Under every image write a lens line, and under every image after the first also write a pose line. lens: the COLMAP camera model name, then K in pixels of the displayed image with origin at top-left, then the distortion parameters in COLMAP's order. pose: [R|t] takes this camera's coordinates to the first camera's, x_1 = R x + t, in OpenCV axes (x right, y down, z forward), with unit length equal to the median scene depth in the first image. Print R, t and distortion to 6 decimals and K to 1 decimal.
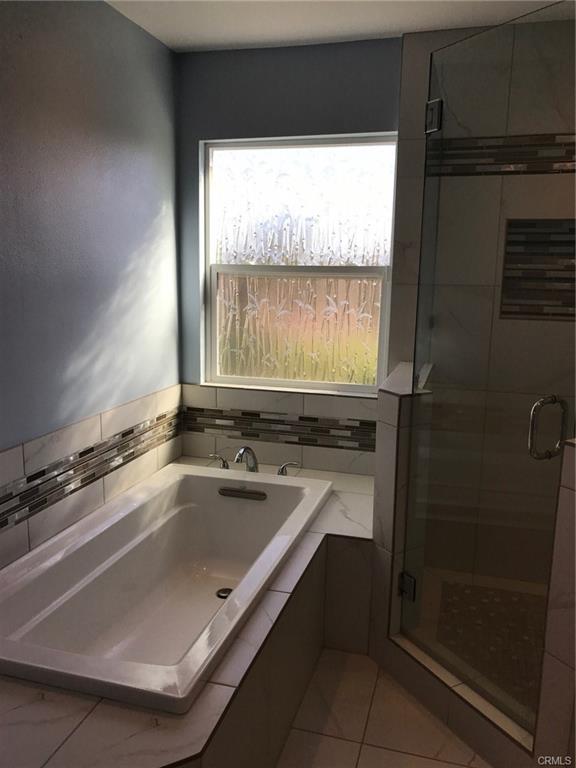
lens RADIAL K [[635.8, 0, 288.6], [0, 635.8, 389.1], [0, 0, 1]] dist [0.049385, -0.052776]
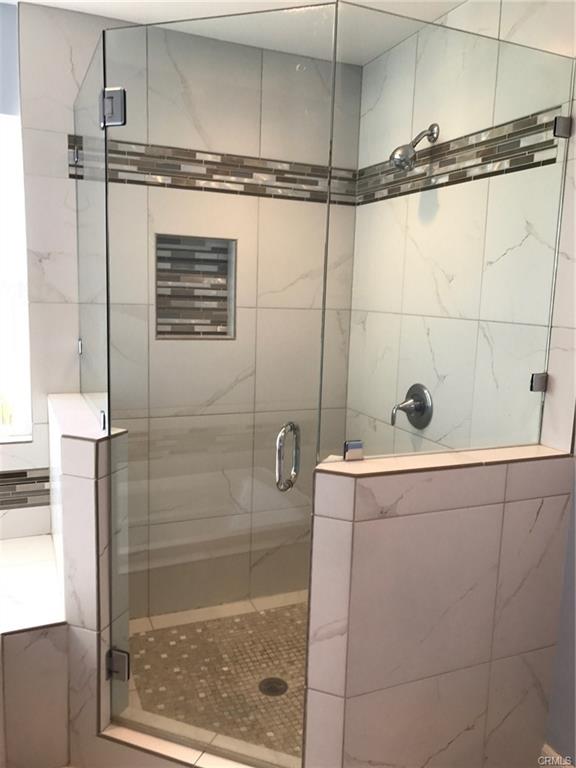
lens RADIAL K [[635.8, 0, 288.6], [0, 635.8, 389.1], [0, 0, 1]] dist [0.049385, -0.052776]
pose [[0.761960, -0.092216, 0.641025, -0.130053], [0.102622, 0.994497, 0.021082, -0.038956], [-0.639441, 0.049719, 0.767231, 0.170400]]
